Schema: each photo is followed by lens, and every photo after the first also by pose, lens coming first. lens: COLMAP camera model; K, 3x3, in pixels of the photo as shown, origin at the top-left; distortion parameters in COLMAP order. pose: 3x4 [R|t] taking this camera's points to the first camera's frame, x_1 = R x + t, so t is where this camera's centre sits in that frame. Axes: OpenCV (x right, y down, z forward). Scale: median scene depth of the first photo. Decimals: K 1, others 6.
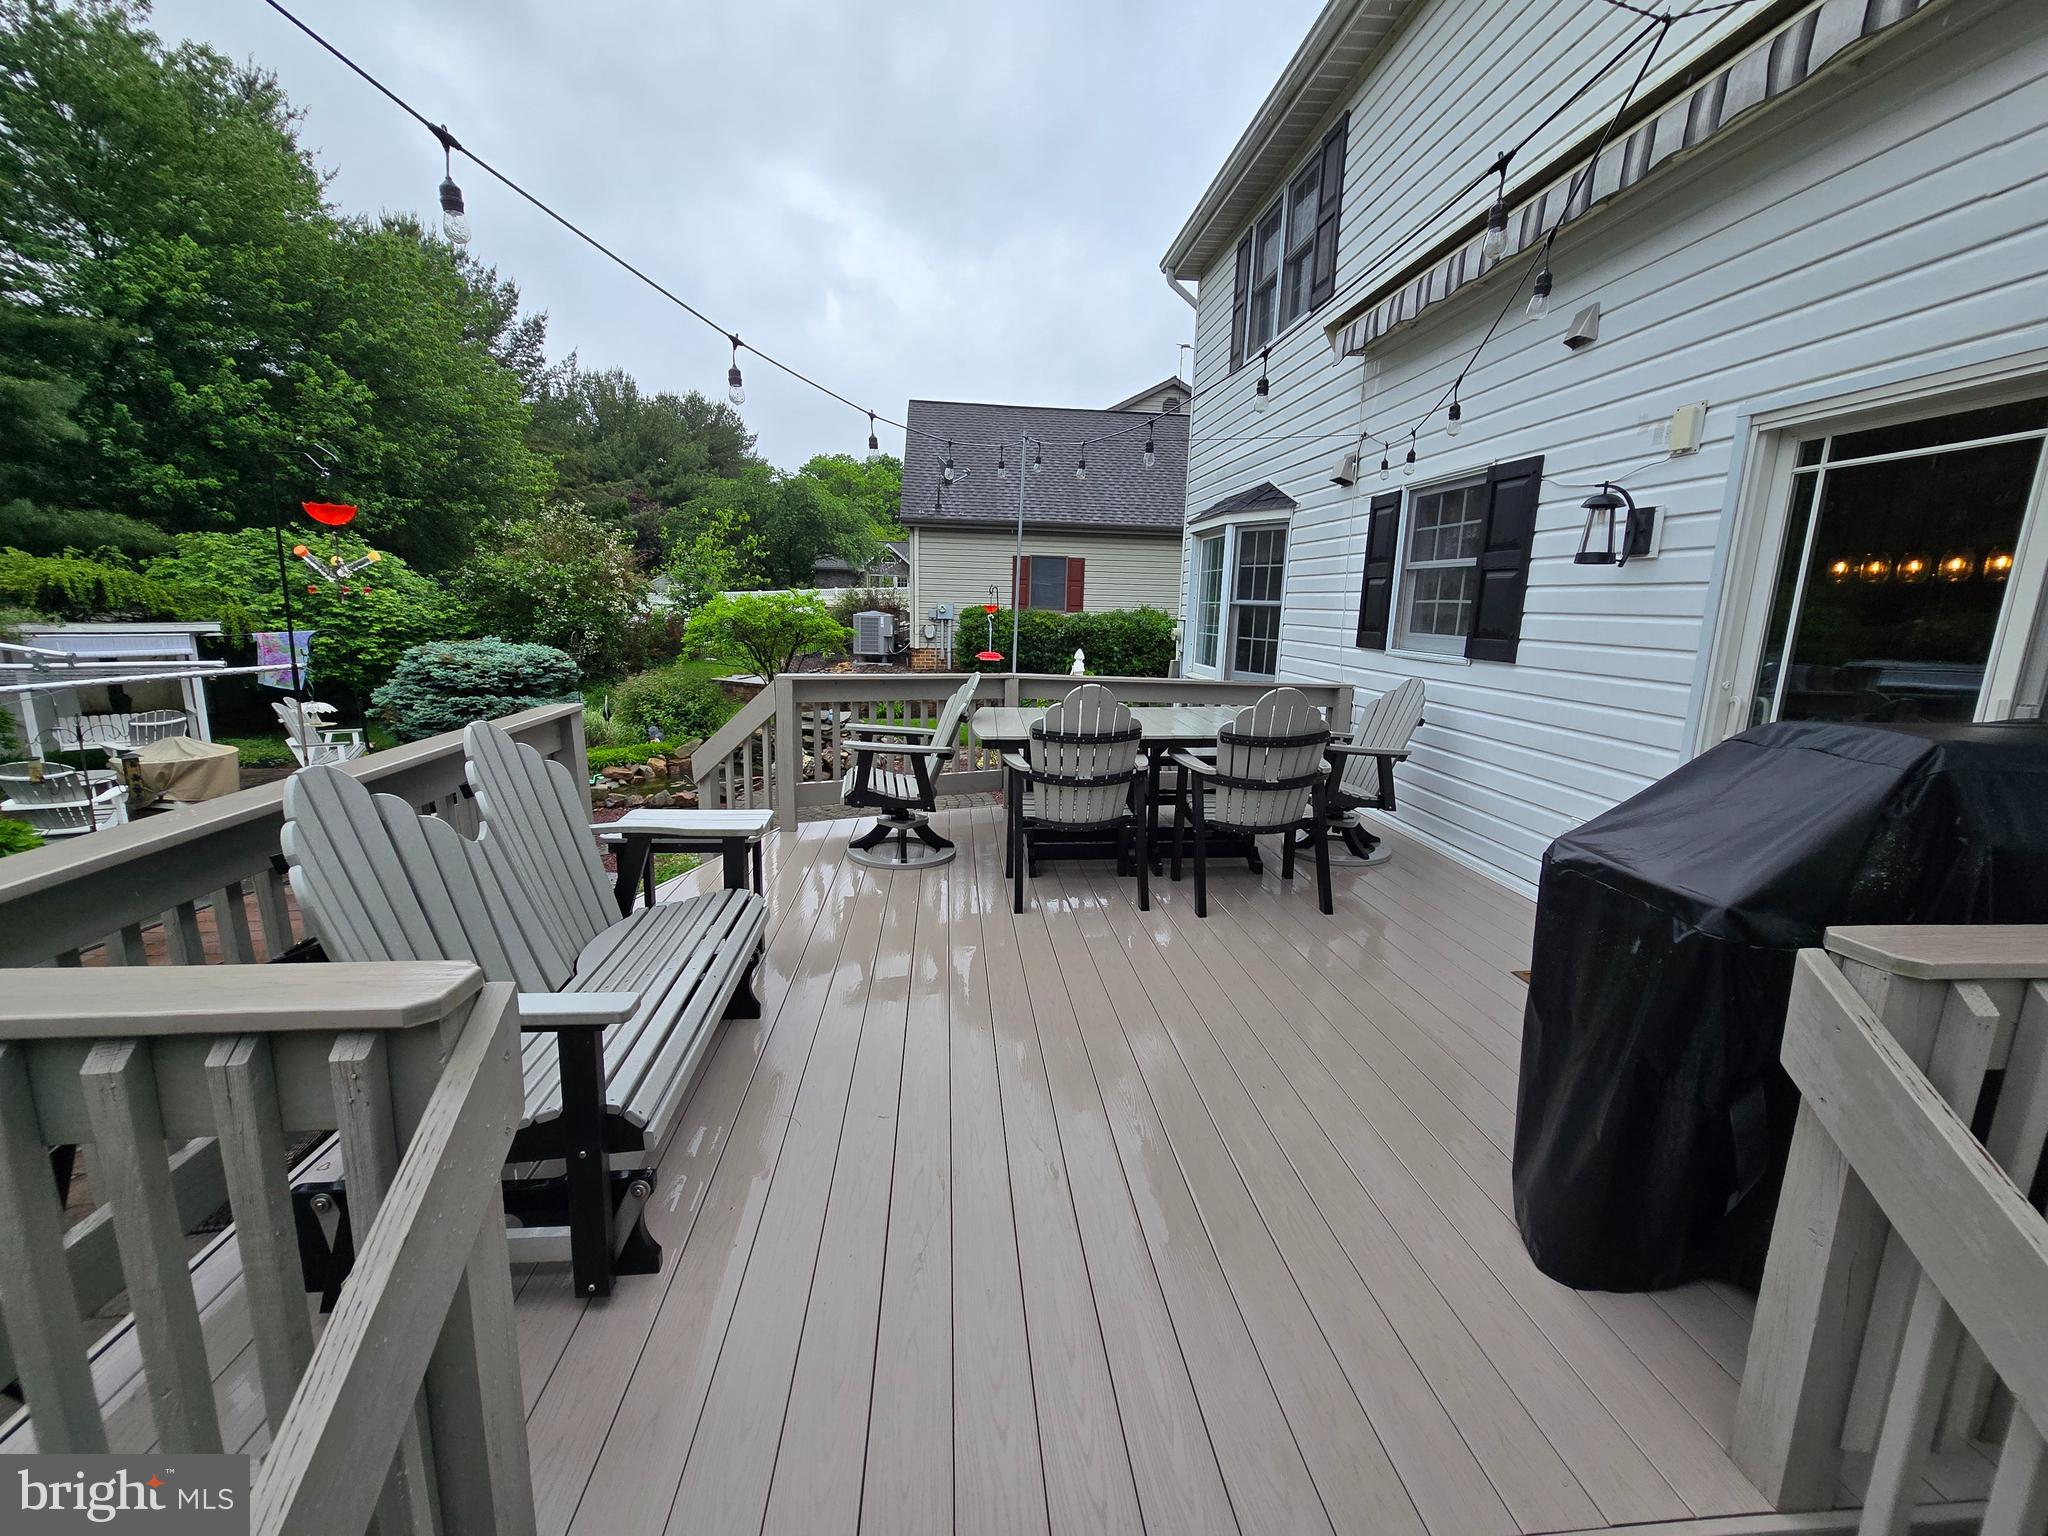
lens RADIAL K [[831.5, 0, 1030.7], [0, 831.5, 758.0], [0, 0, 1]] dist [-0.000585, -0.002153]
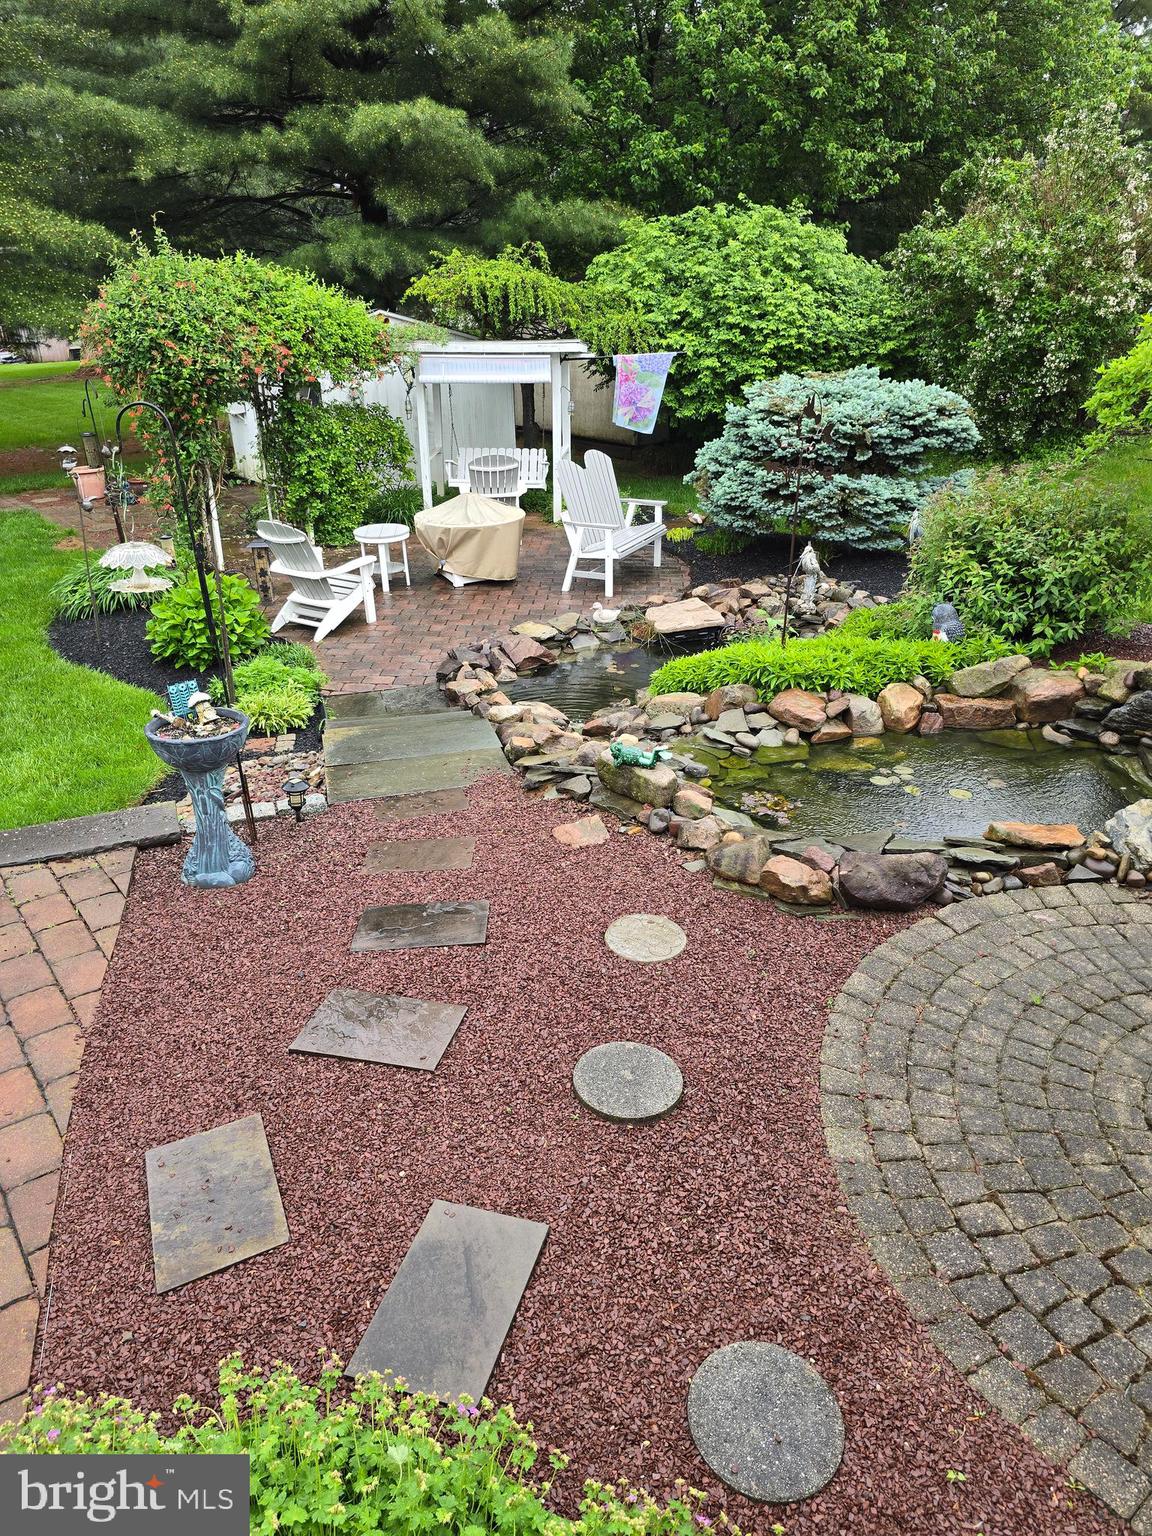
lens RADIAL K [[1018.7, 0, 578.3], [0, 1018.7, 756.8], [0, 0, 1]] dist [0.053683, -0.044825]
pose [[0.535098, 0.329423, -0.777914, -0.056204], [-0.133527, 0.942243, 0.307163, -0.064043], [0.834171, -0.060489, 0.548179, 0.311147]]
